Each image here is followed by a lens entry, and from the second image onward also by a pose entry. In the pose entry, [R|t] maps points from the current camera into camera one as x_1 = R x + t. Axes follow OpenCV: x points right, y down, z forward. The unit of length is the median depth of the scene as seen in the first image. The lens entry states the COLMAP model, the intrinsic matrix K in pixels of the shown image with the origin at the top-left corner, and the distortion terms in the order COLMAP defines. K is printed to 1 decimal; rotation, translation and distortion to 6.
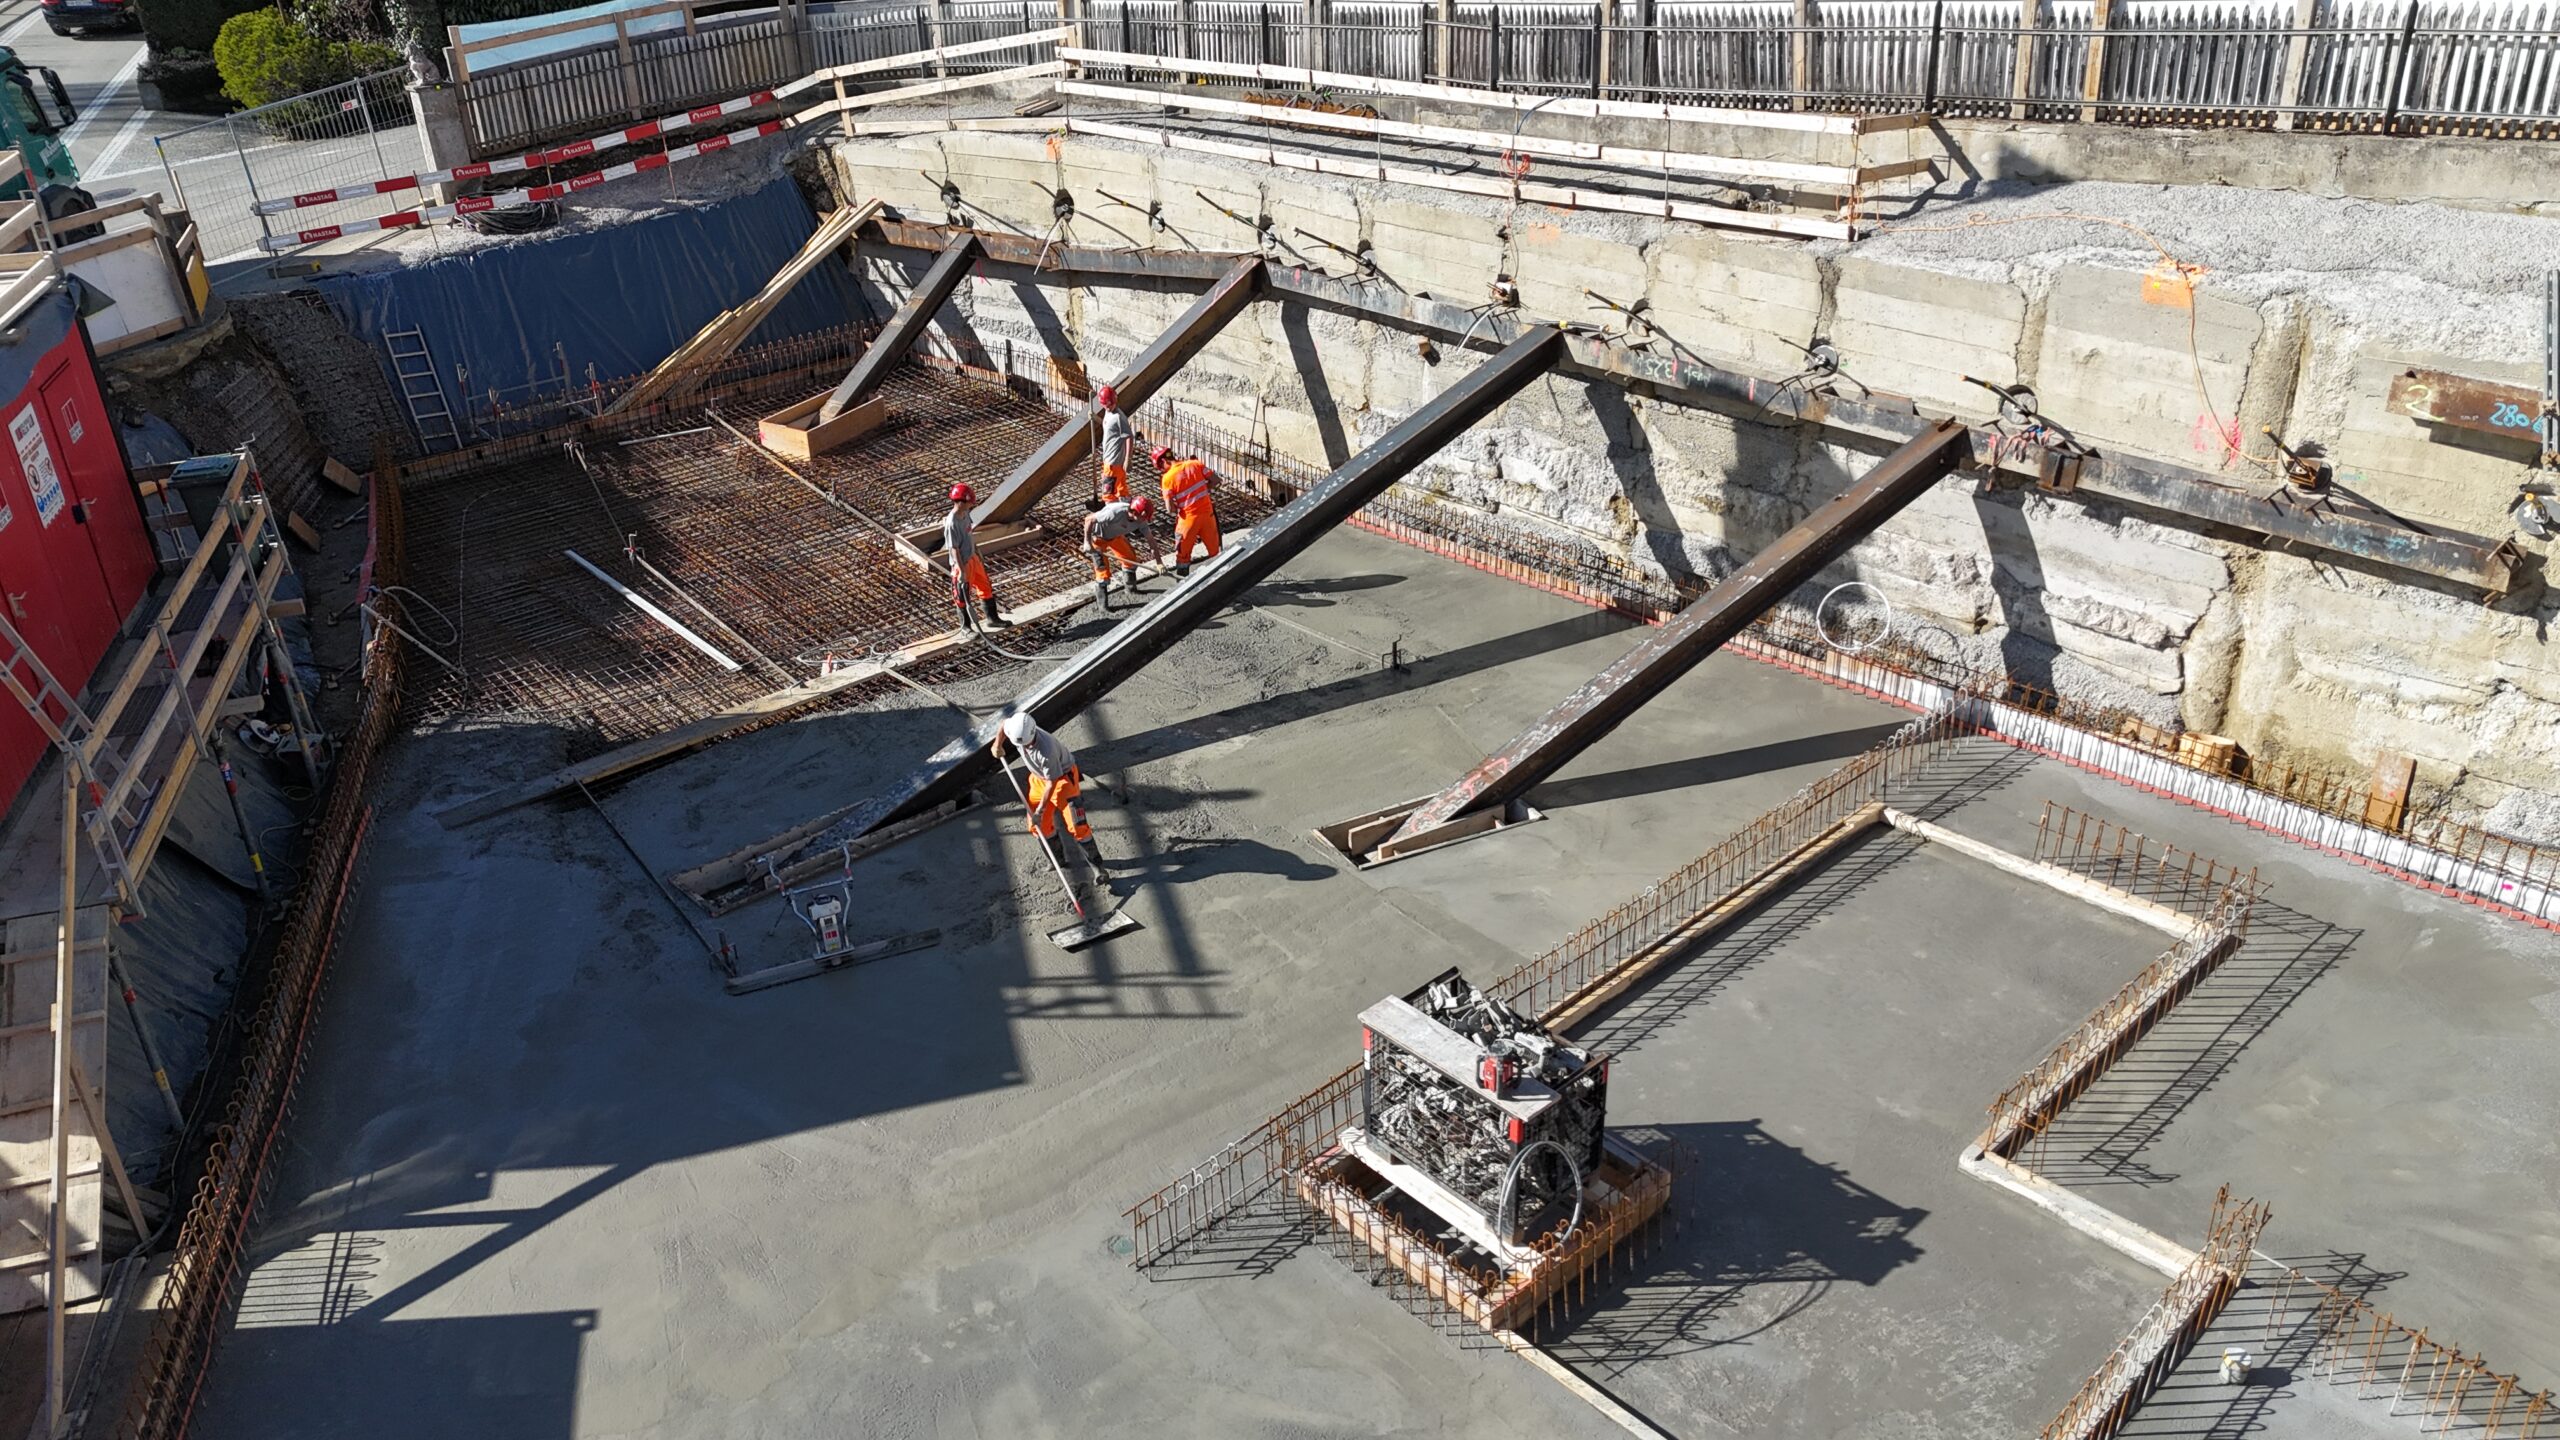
lens RADIAL K [[1940.3, 0, 1282.3], [0, 1940.3, 719.2], [0, 0, 1]] dist [0.057069, -0.035821]
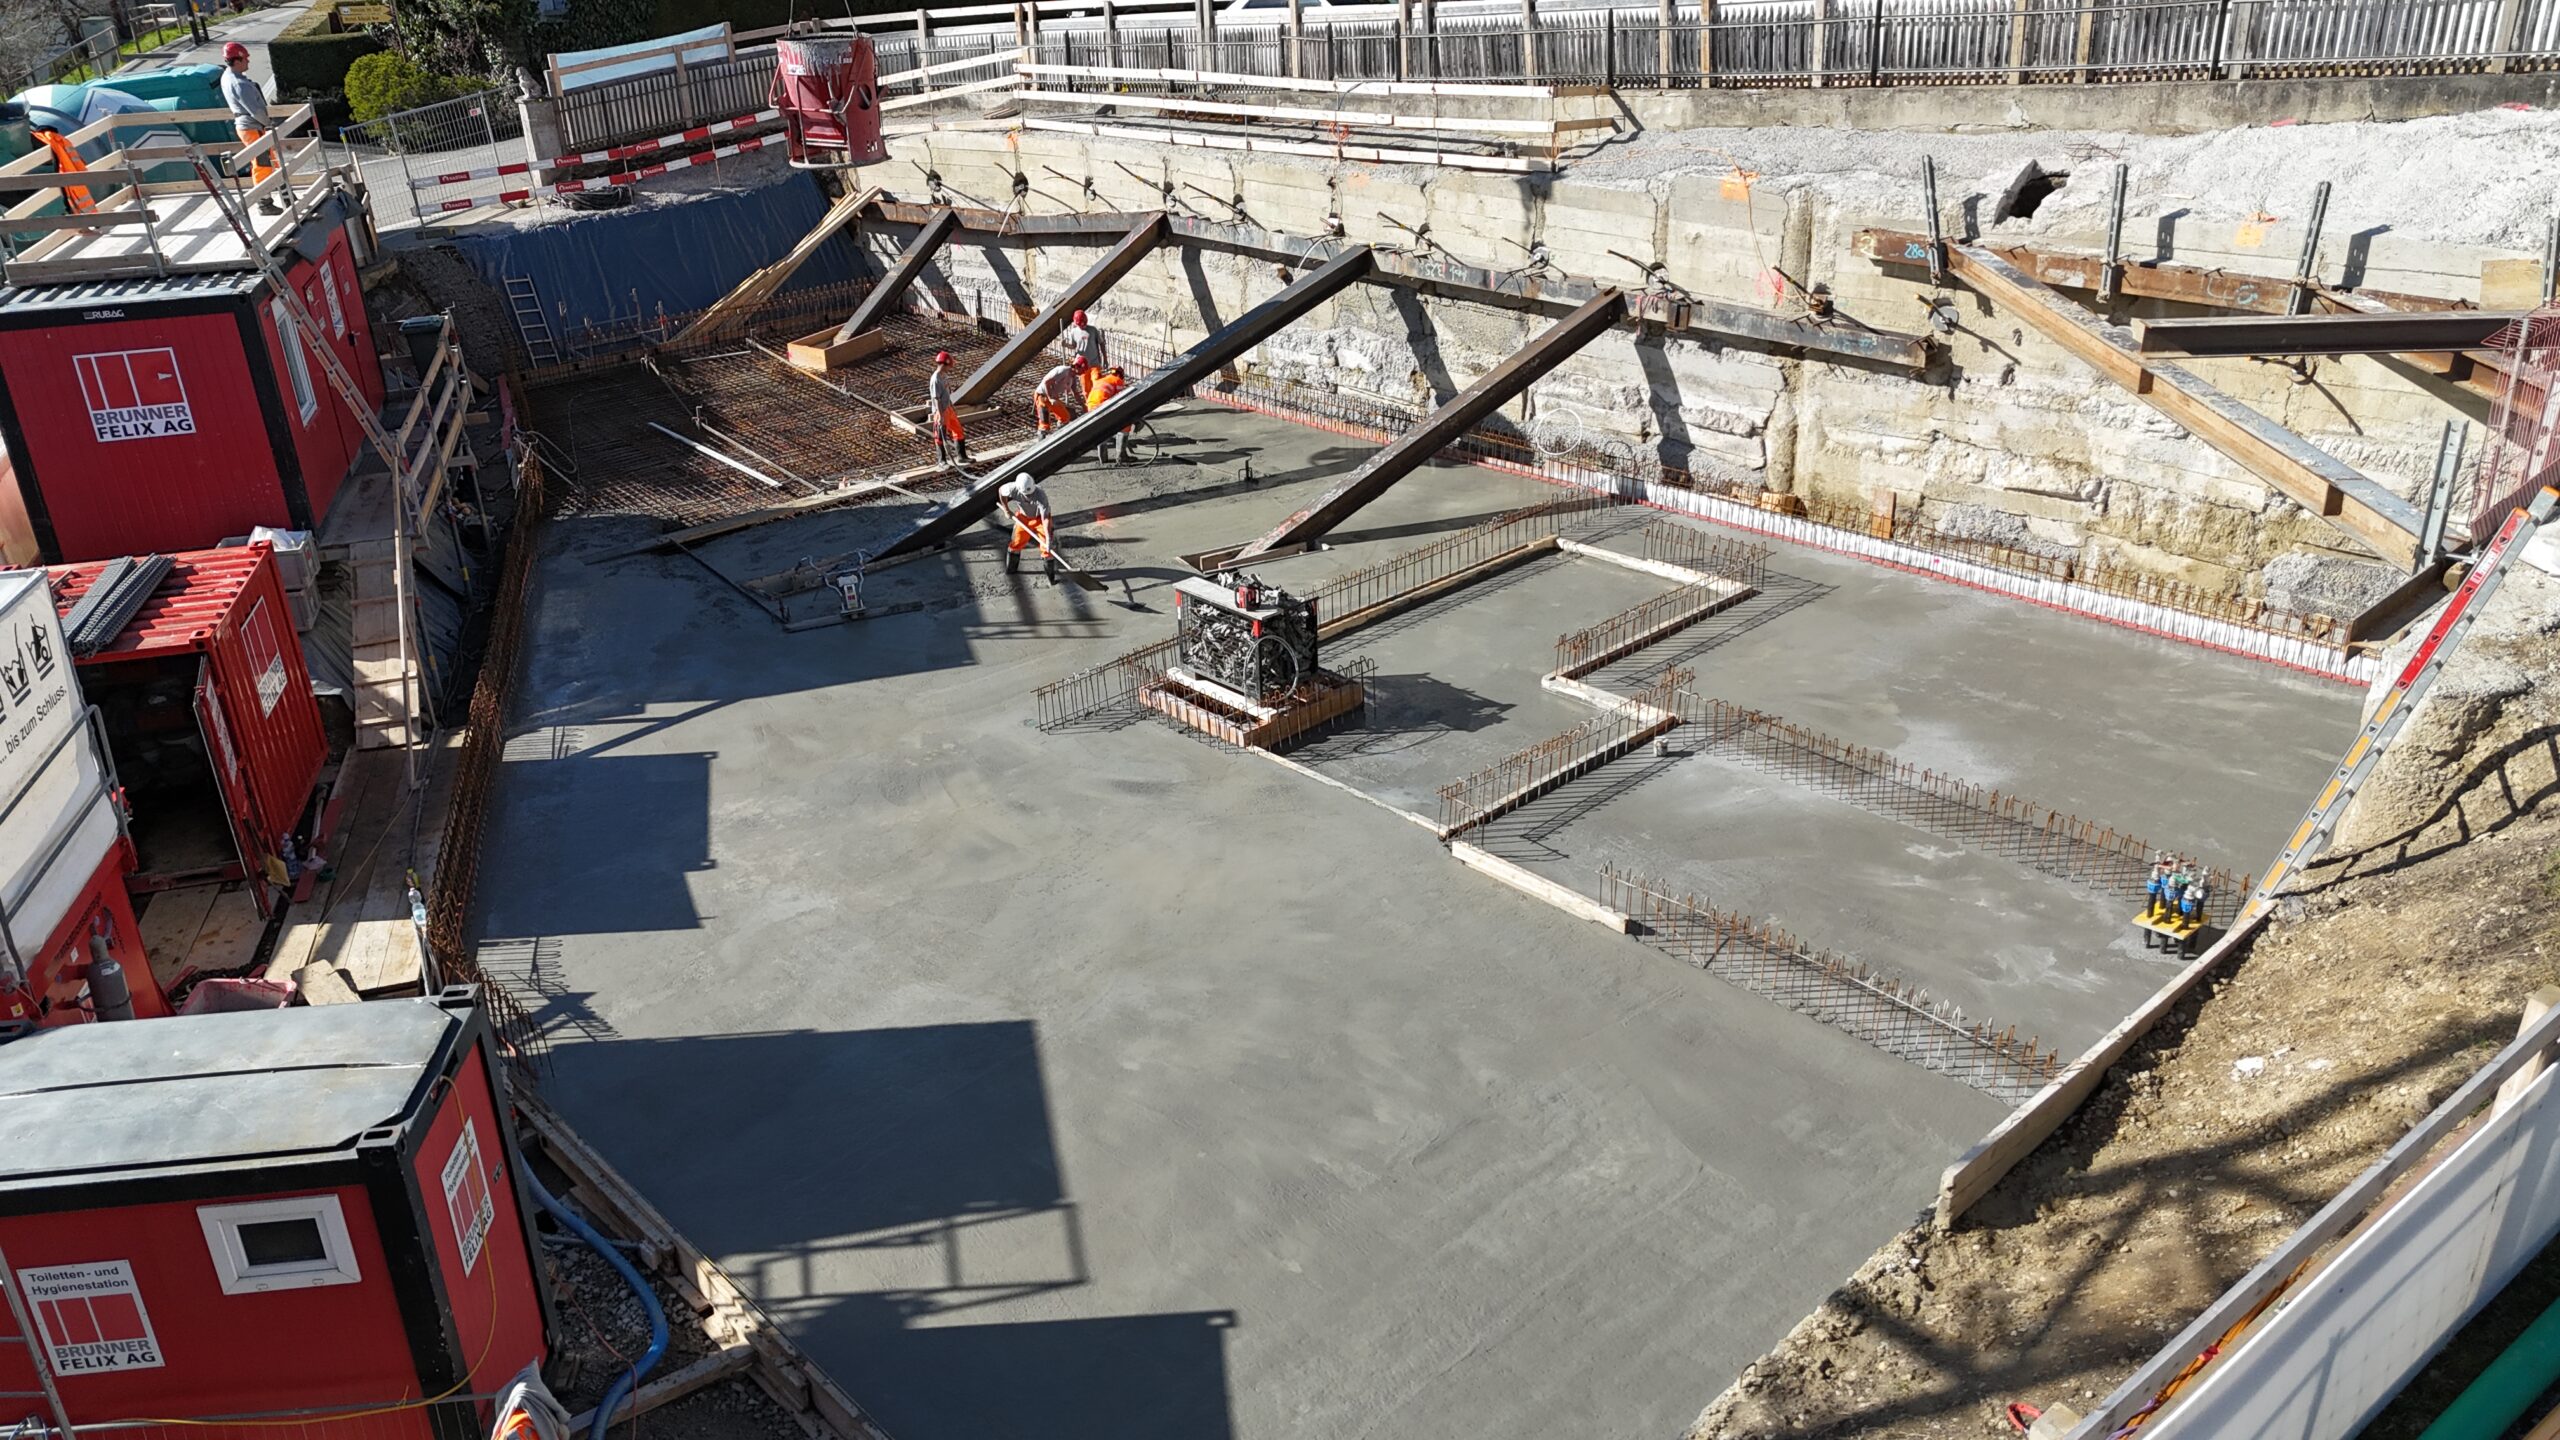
lens RADIAL K [[1940.3, 0, 1277.8], [0, 1940.3, 720.8], [0, 0, 1]] dist [0.057069, -0.035821]
pose [[0.999983, -0.005181, 0.002584, 0.080703], [0.005284, 0.999134, -0.041264, 0.220161], [-0.002368, 0.041277, 0.999145, -0.427257]]
